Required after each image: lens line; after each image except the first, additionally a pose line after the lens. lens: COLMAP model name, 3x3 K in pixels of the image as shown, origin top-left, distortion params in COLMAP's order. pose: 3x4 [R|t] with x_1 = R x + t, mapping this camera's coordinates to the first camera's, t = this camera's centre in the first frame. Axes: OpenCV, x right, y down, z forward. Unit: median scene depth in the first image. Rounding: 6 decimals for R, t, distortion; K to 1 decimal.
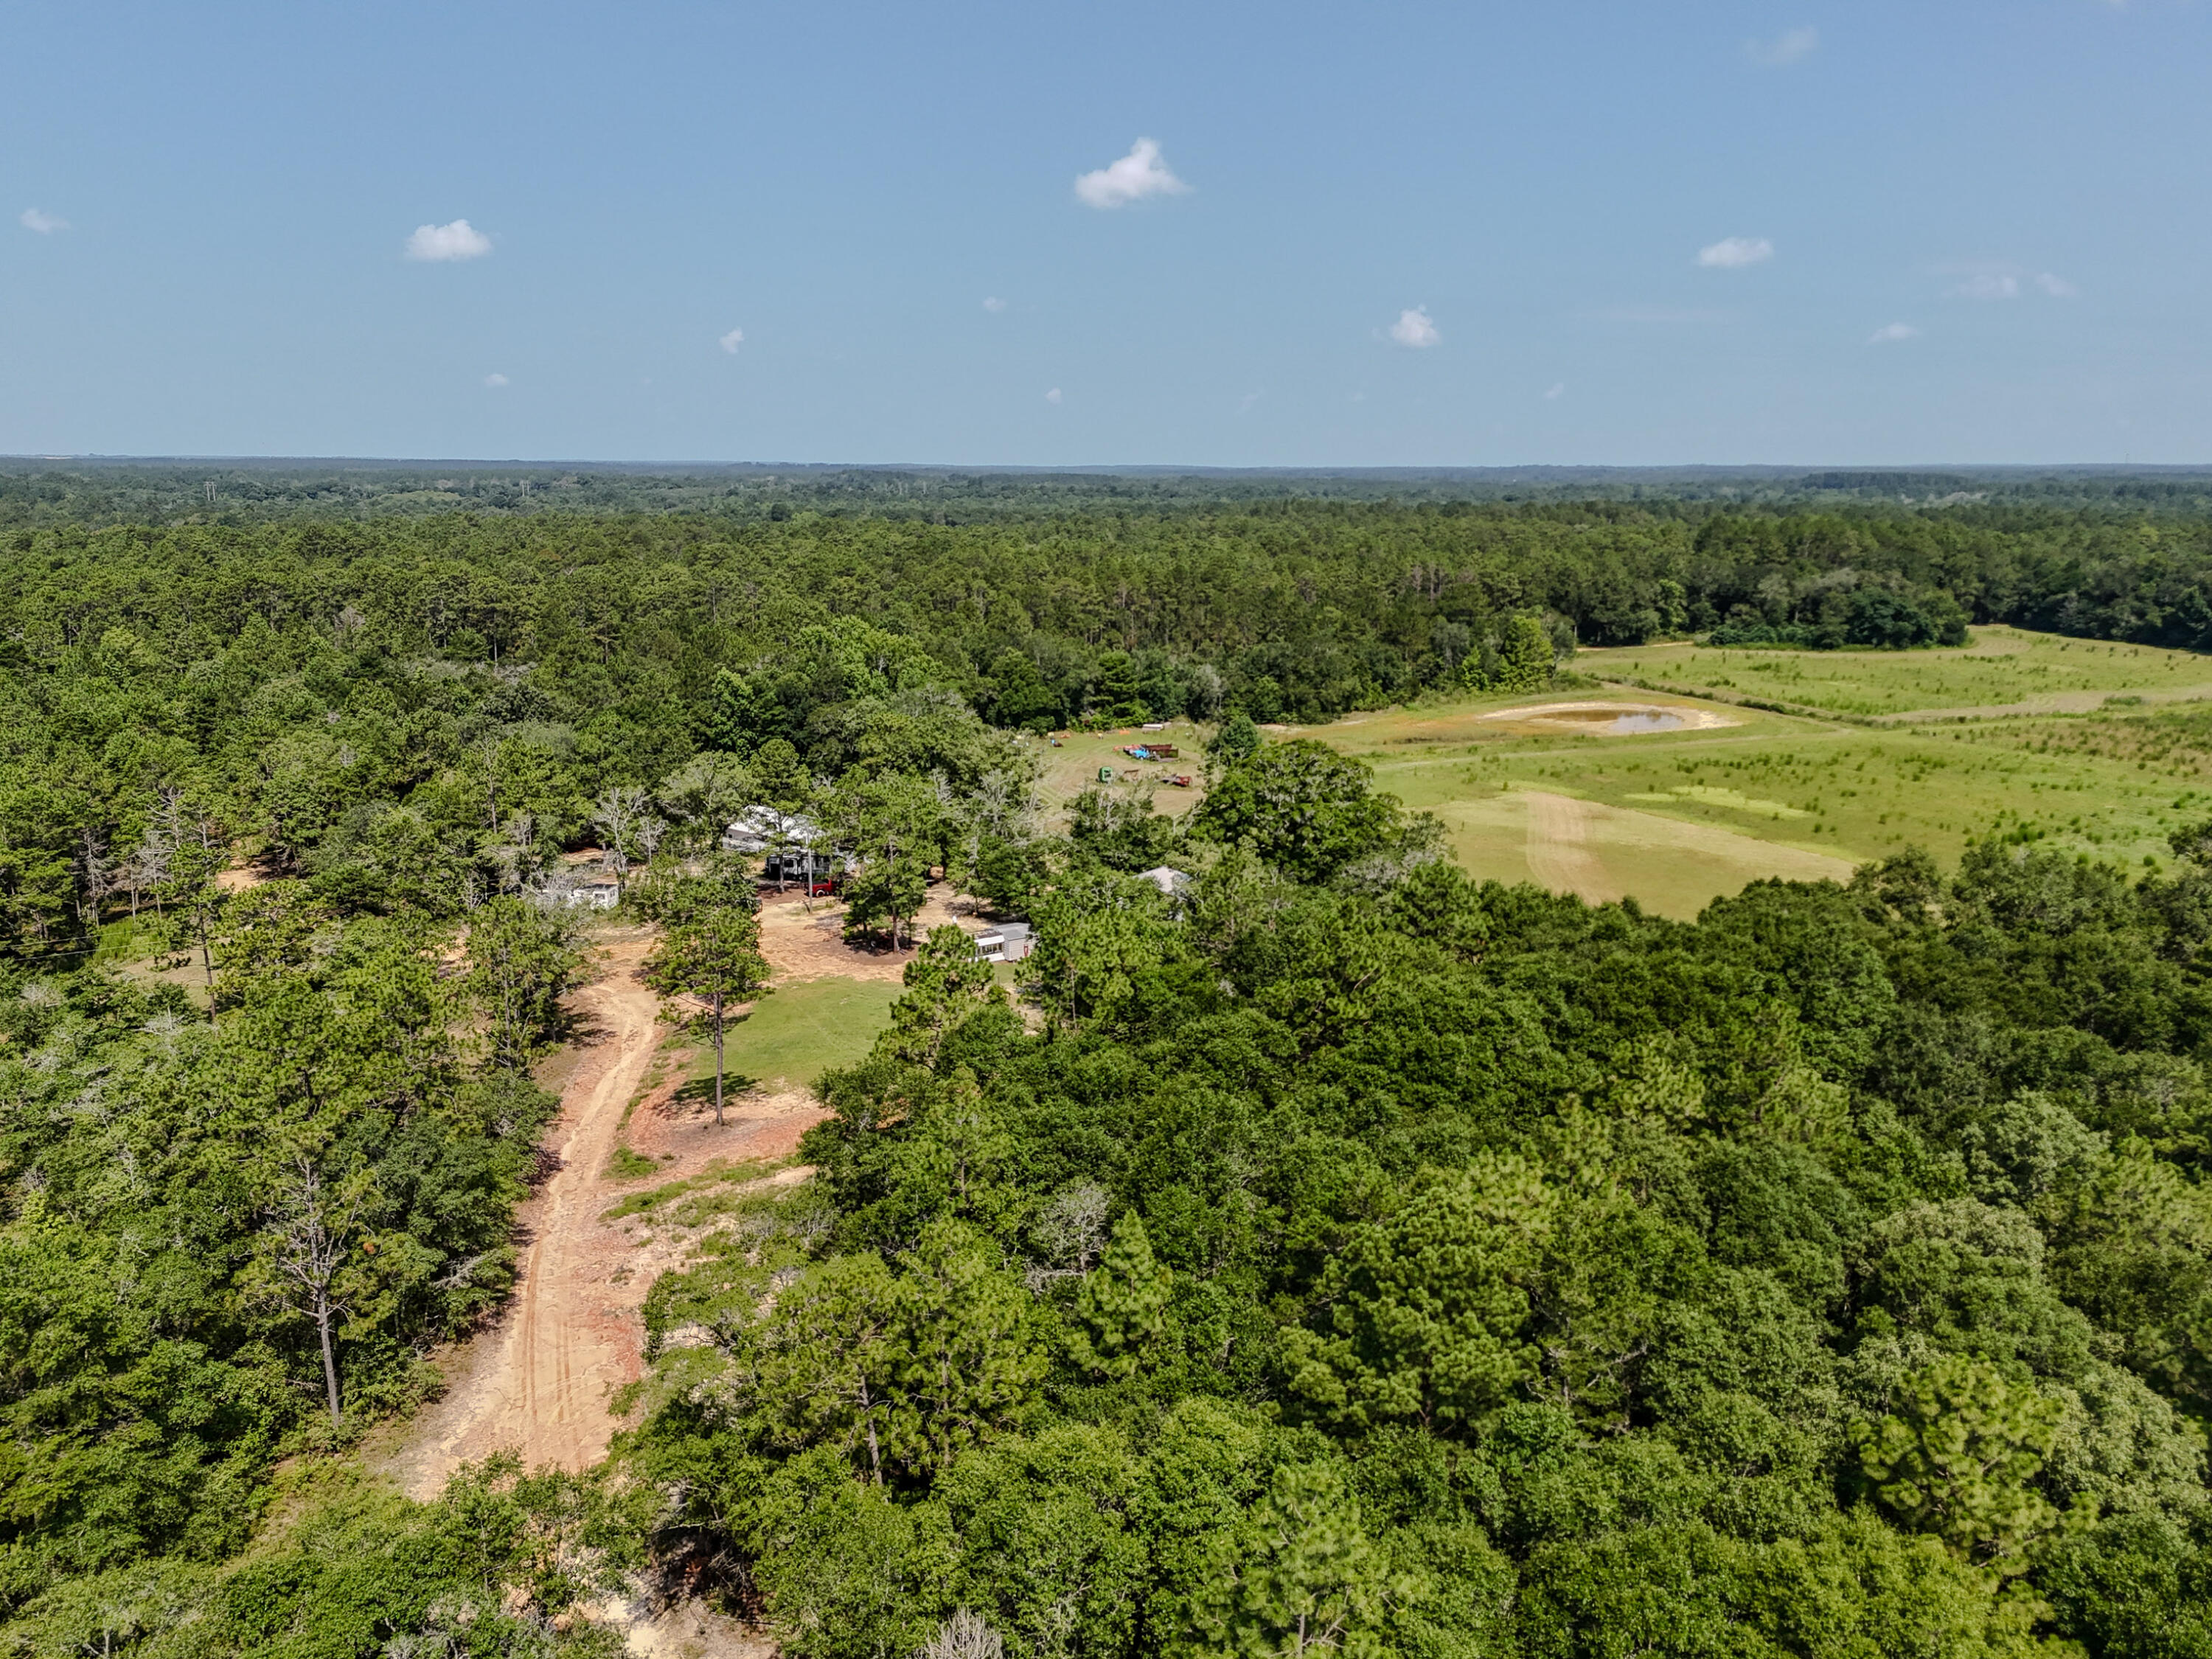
lens RADIAL K [[1642.4, 0, 1091.0], [0, 1642.4, 817.3], [0, 0, 1]] dist [0.072957, -0.068242]
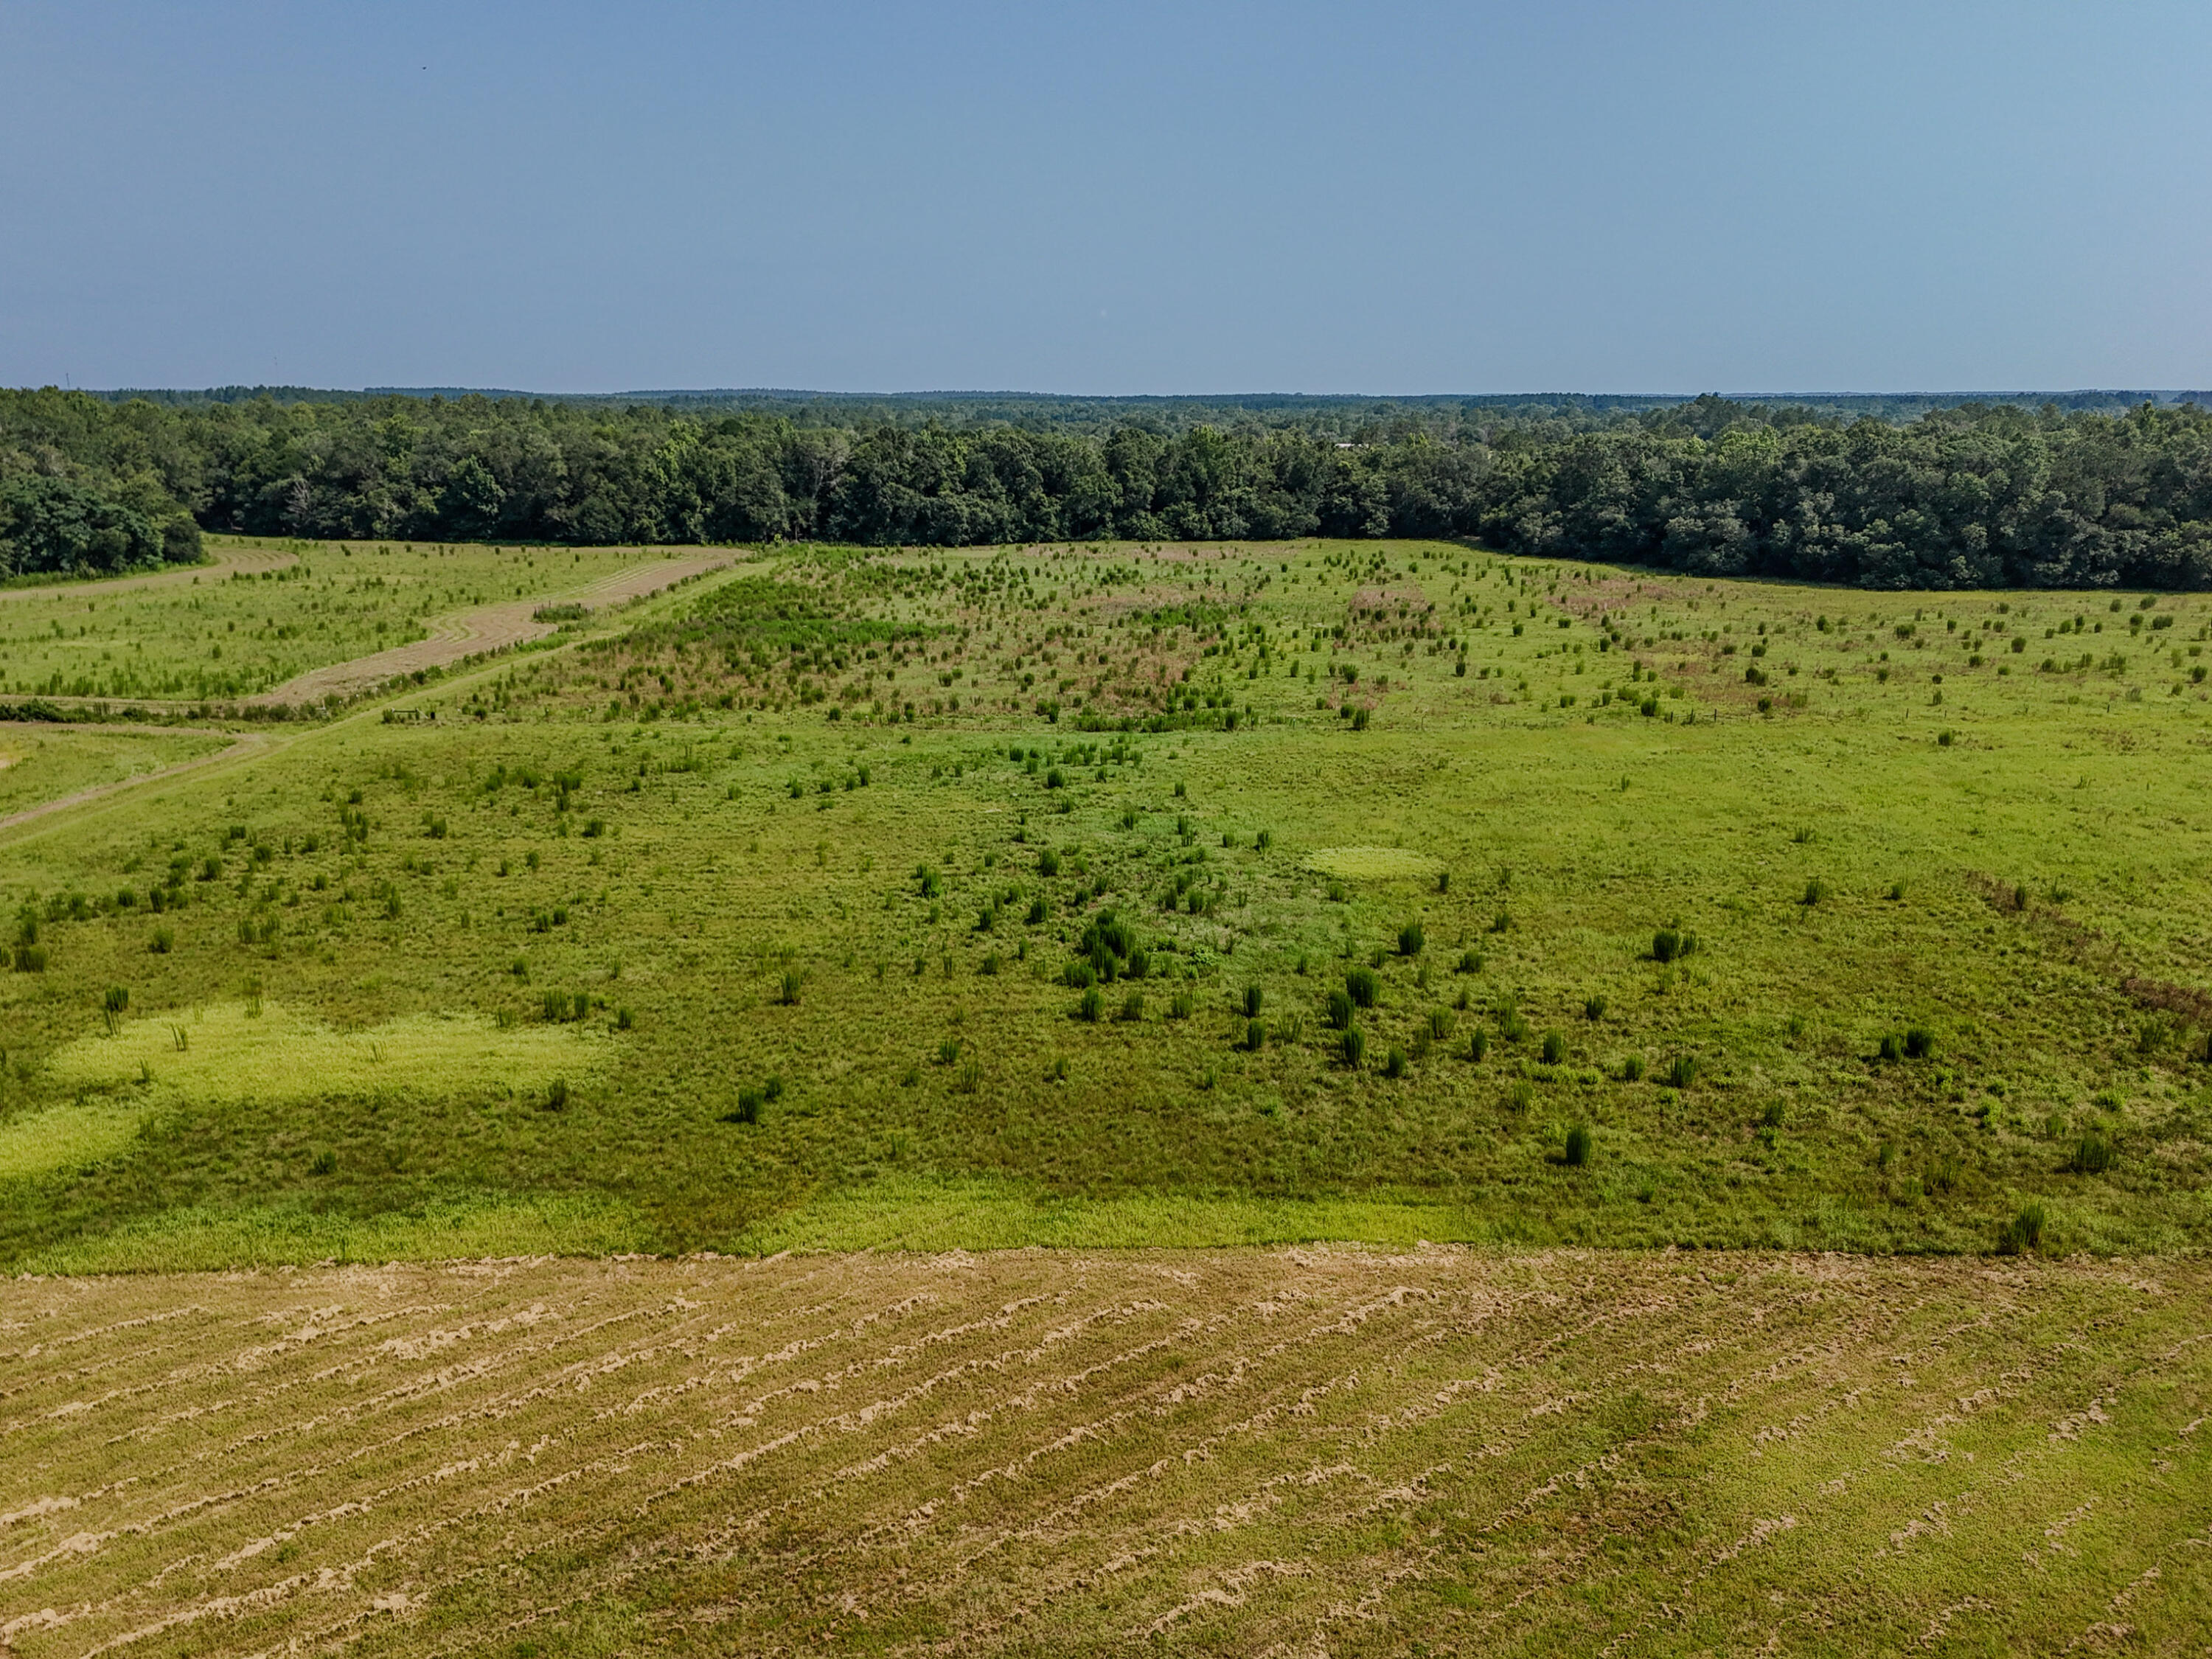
lens RADIAL K [[1642.4, 0, 1113.5], [0, 1642.4, 821.8], [0, 0, 1]] dist [0.072957, -0.068242]
pose [[0.451569, -0.224547, 0.863519, 0.119005], [0.189359, 0.969886, 0.153183, -0.041059], [-0.871911, 0.094342, 0.480490, 0.428408]]
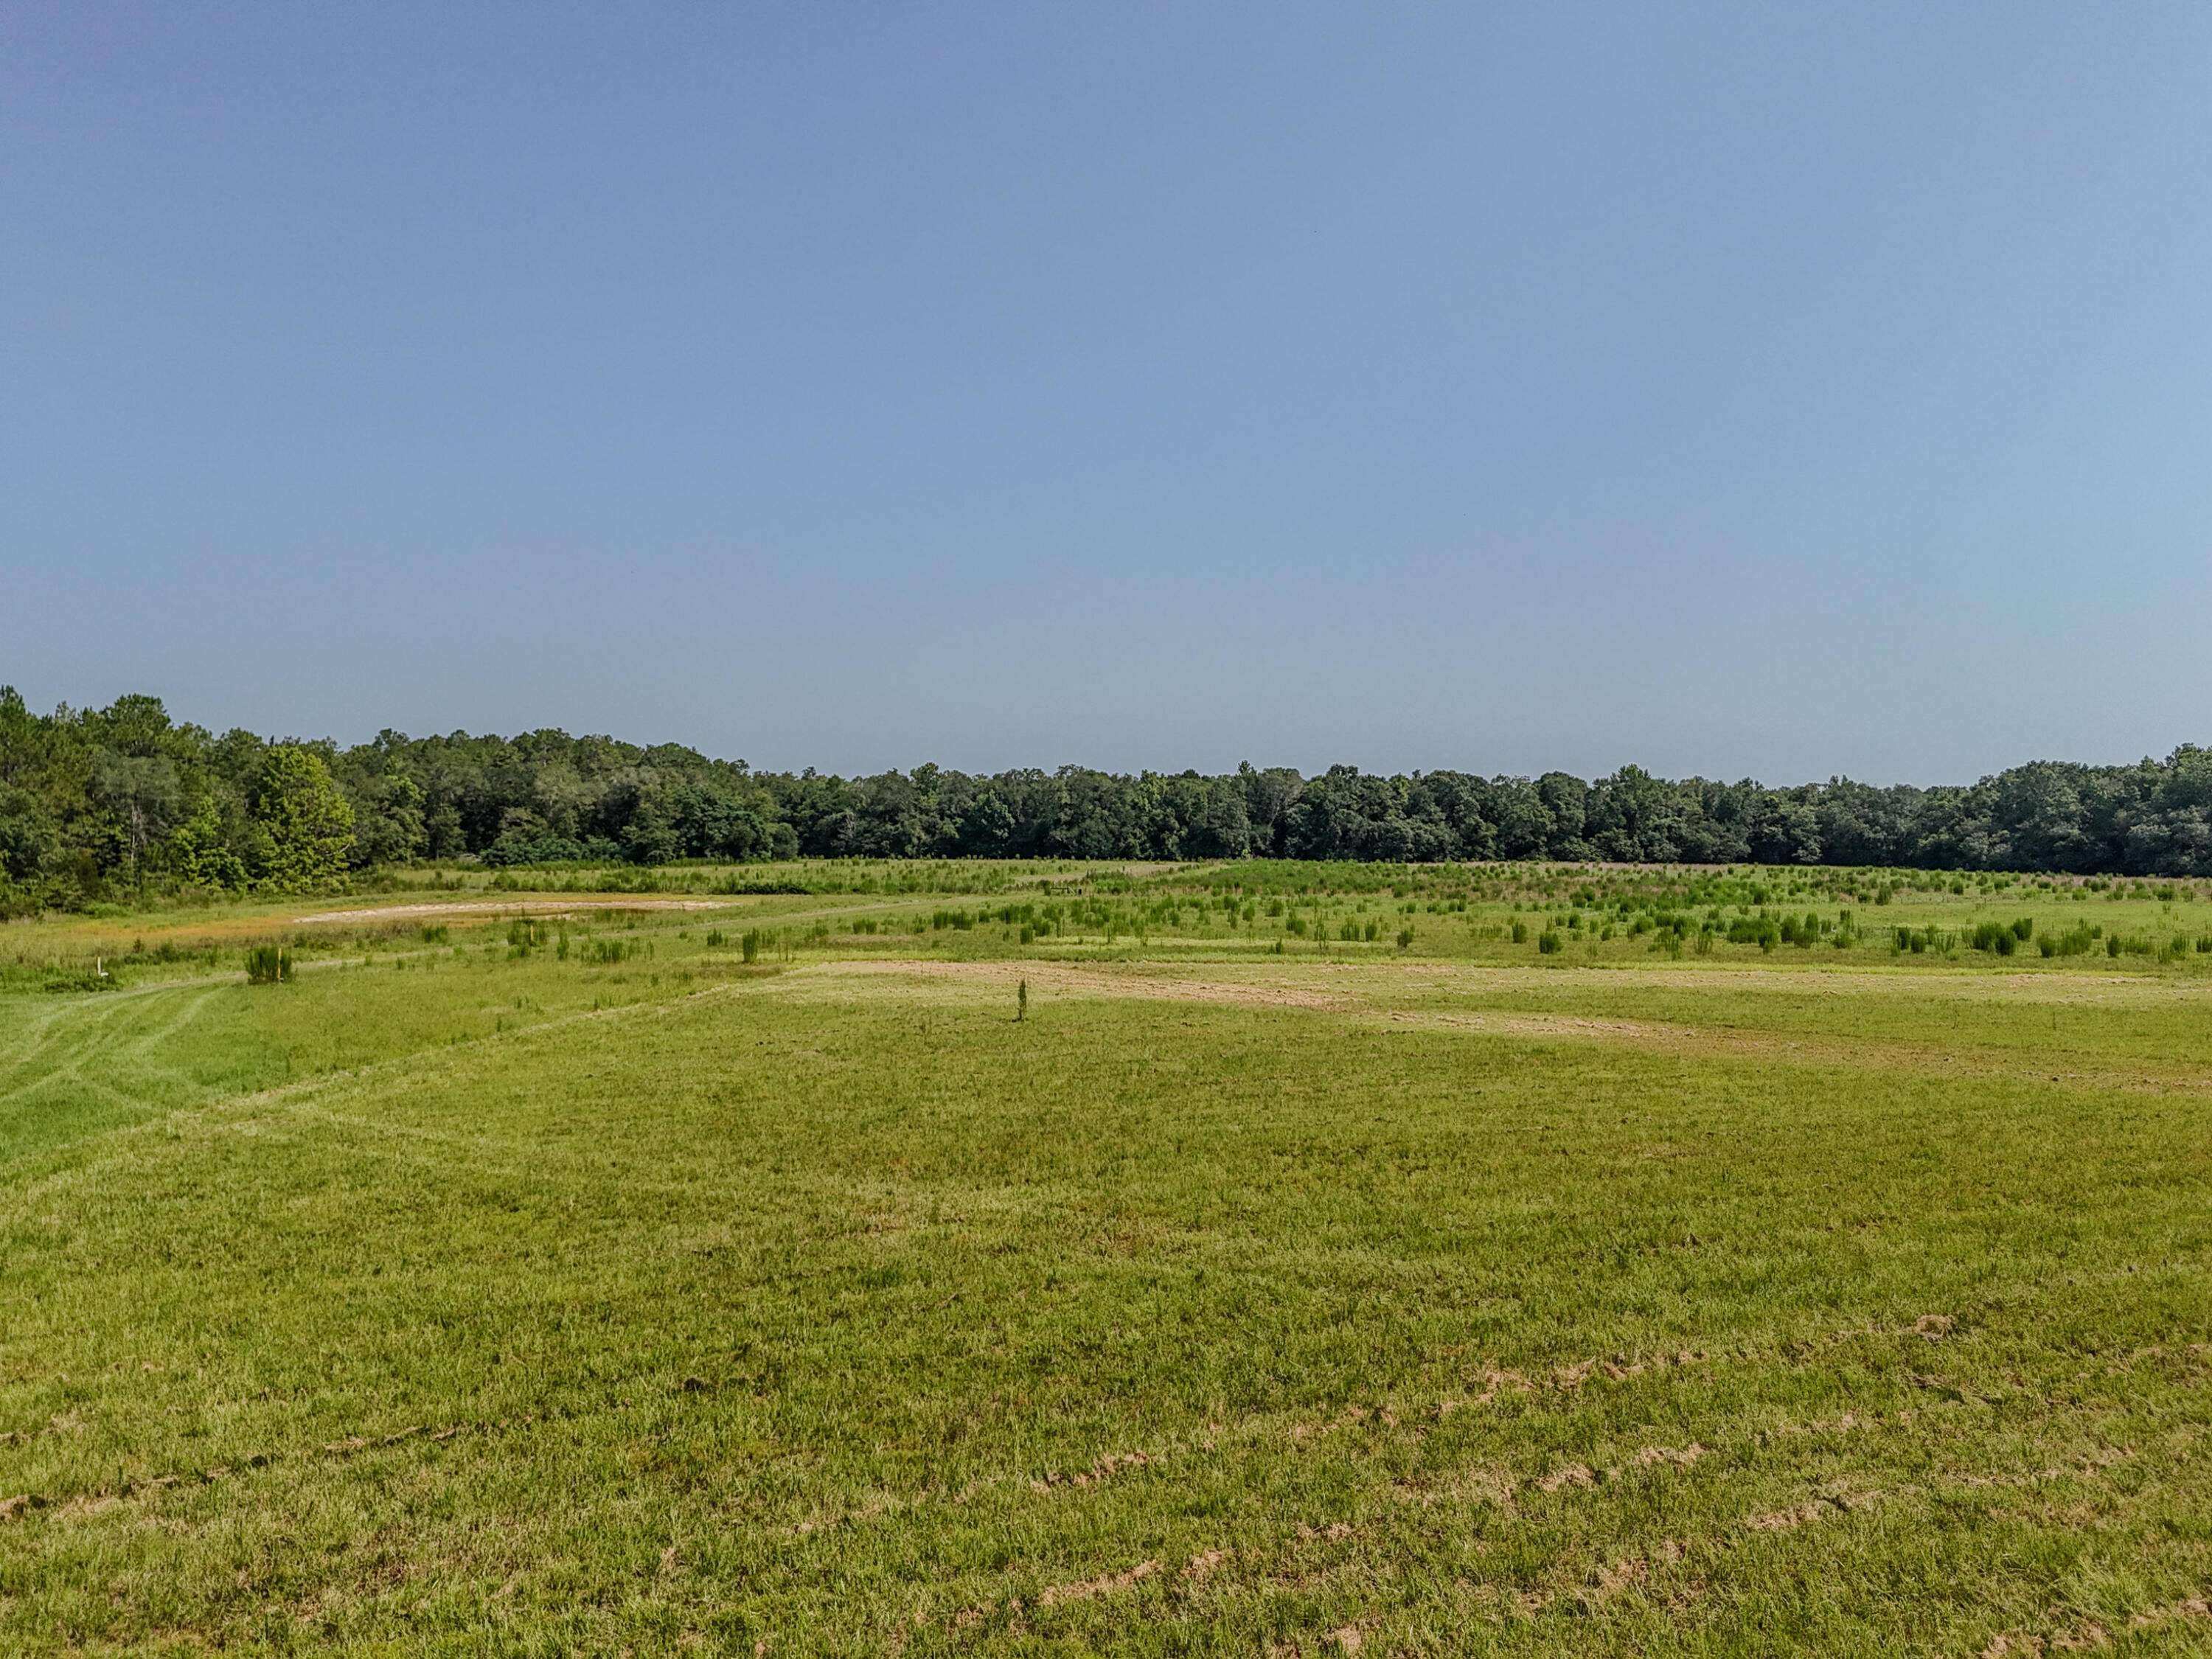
lens RADIAL K [[1642.4, 0, 1106.8], [0, 1642.4, 831.3], [0, 0, 1]] dist [0.072957, -0.068242]
pose [[0.628536, -0.001933, 0.777778, 0.022680], [0.165445, 0.977444, -0.131271, 0.007944], [-0.759980, 0.211188, 0.614678, 0.439868]]
